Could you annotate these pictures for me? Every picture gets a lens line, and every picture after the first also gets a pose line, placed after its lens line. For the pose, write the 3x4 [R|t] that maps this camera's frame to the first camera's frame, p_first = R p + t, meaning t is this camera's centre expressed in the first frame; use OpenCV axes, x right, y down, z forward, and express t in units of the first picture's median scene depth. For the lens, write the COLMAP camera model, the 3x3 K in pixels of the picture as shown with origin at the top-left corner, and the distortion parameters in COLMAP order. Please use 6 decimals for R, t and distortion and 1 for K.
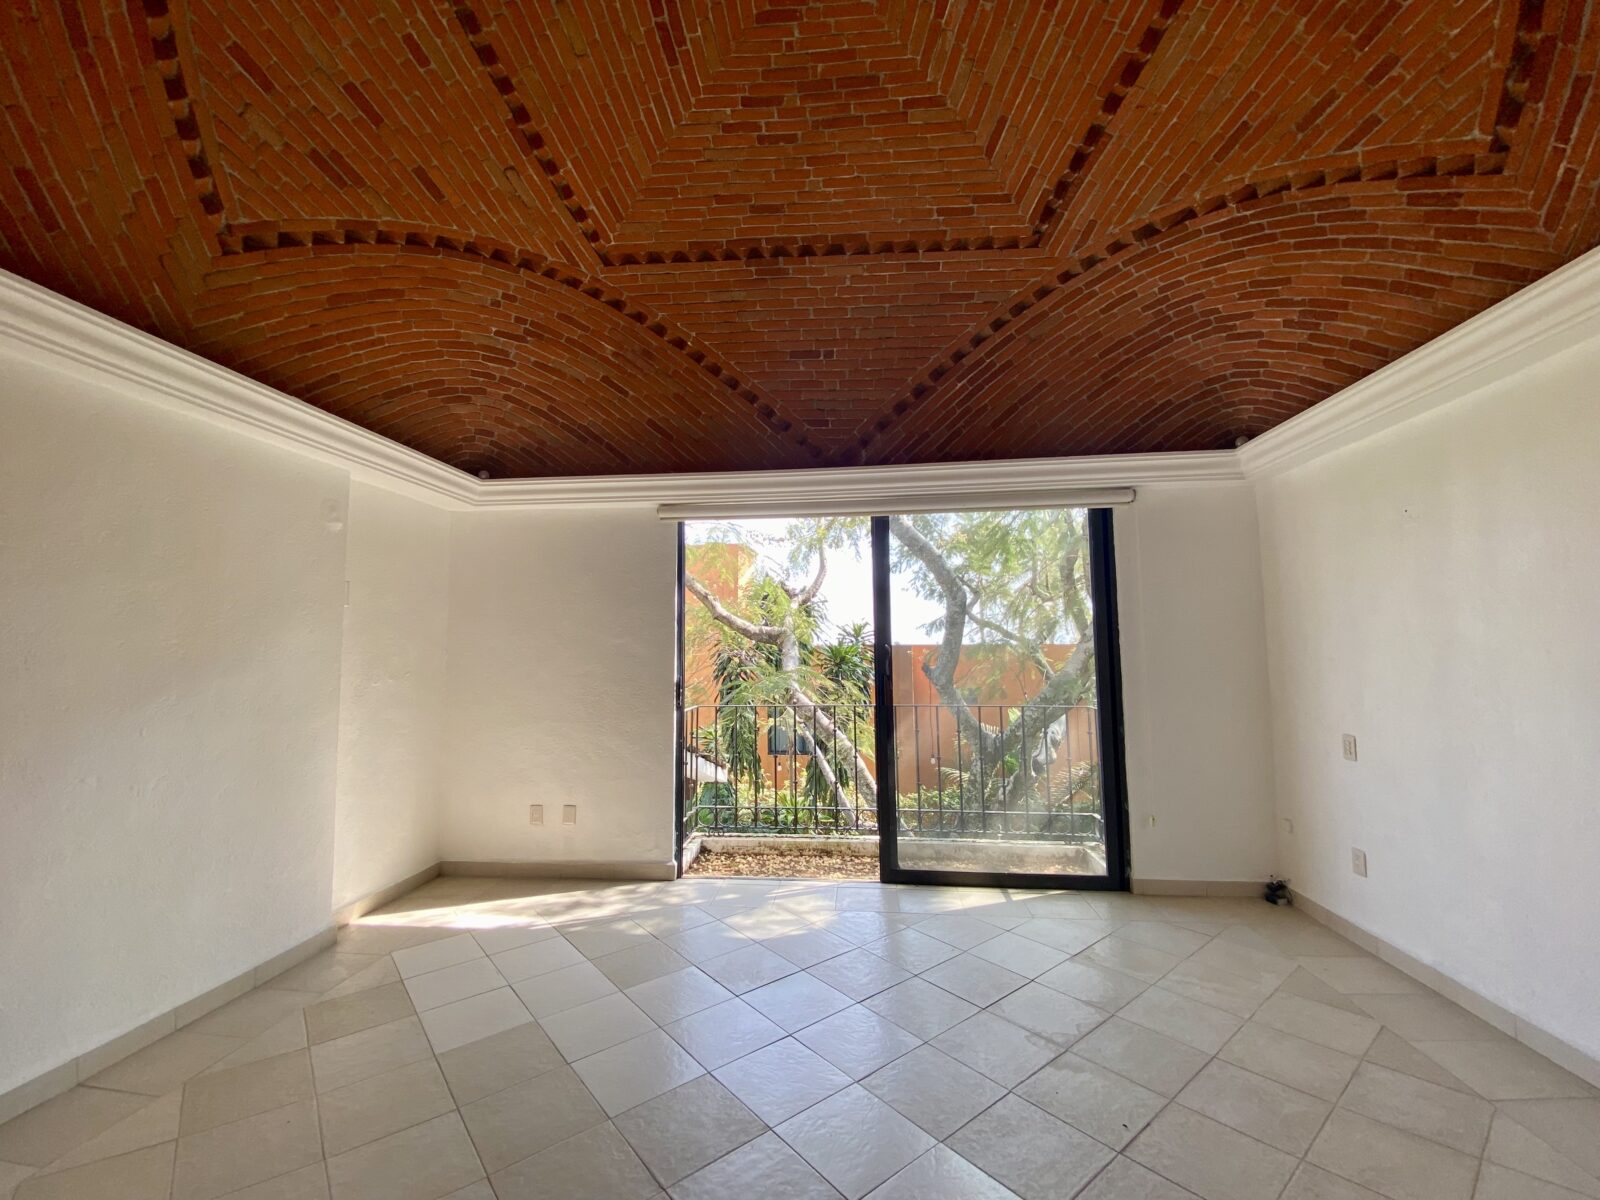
lens RADIAL K [[663.5, 0, 798.2], [0, 663.5, 650.9], [0, 0, 1]] dist [-0.000882, -0.014154]
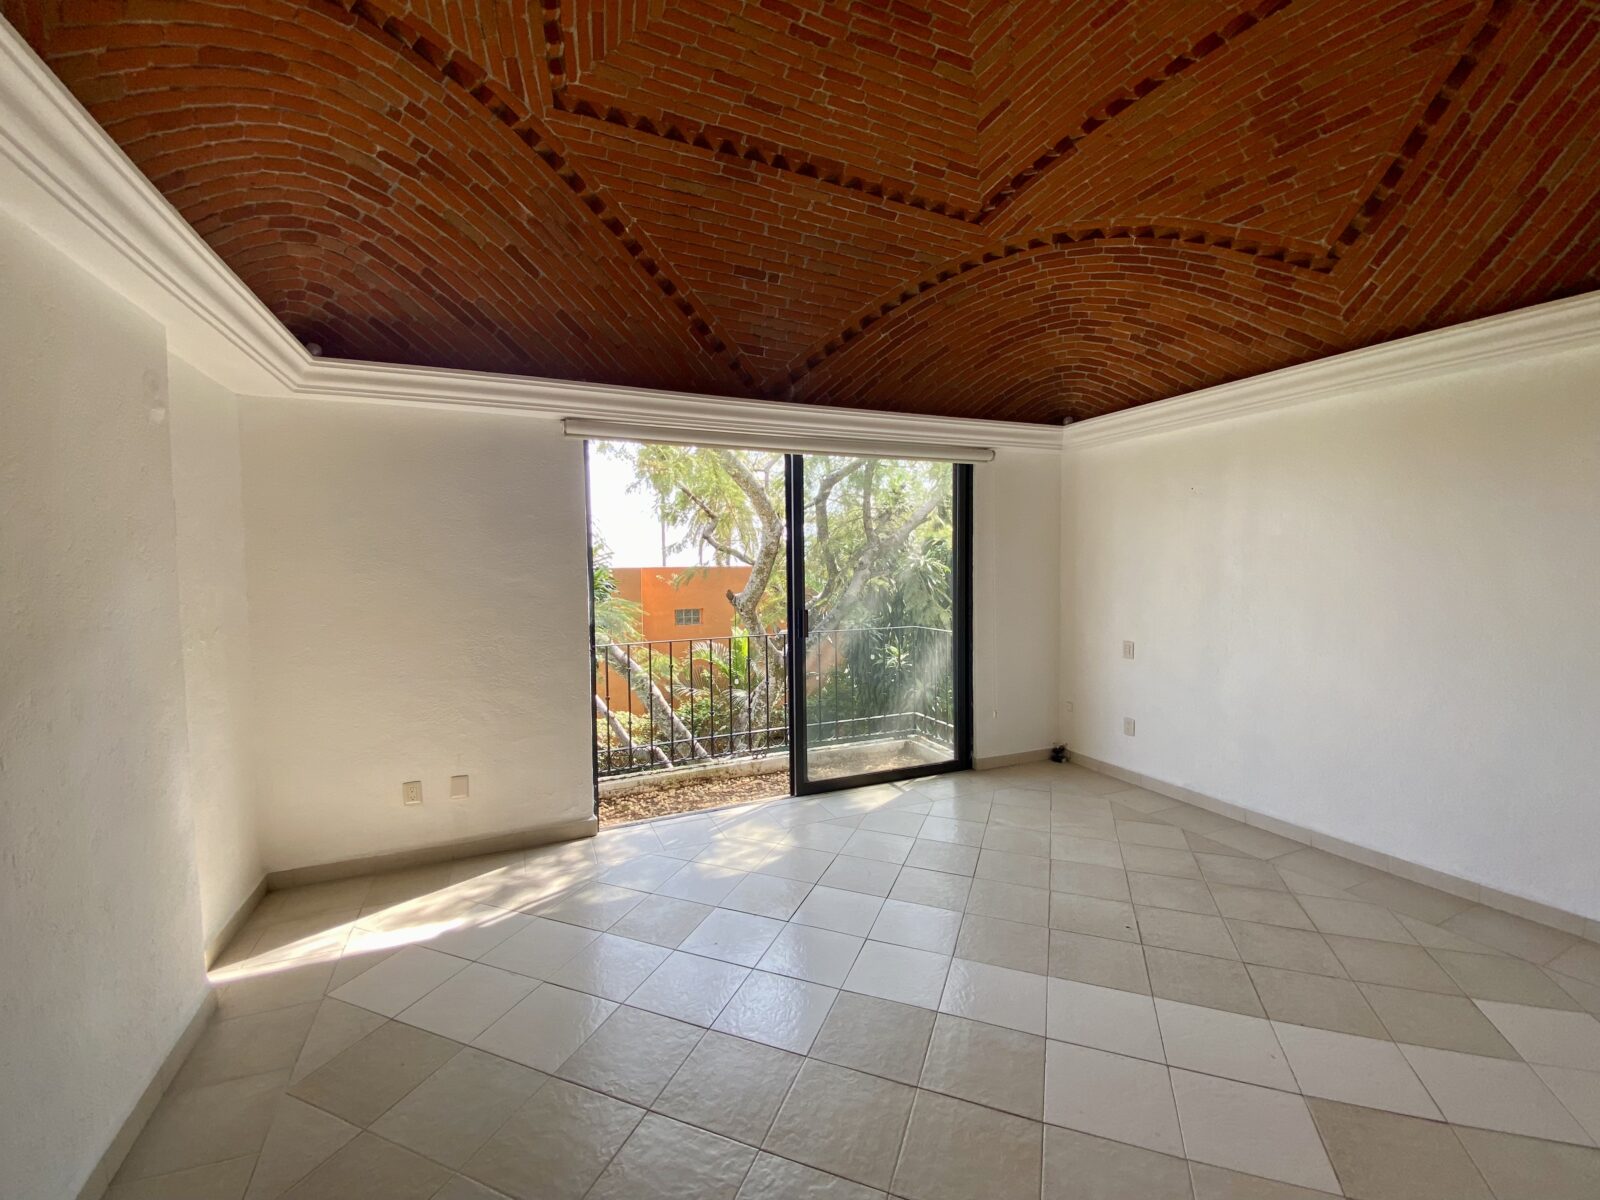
lens RADIAL K [[642.8, 0, 805.0], [0, 642.8, 646.3], [0, 0, 1]] dist [0.001659, -0.015504]
pose [[0.867465, -0.065049, 0.493227, -0.433067], [0.003558, 0.992201, 0.124599, -0.036056], [-0.497485, -0.106330, 0.860931, 0.125449]]
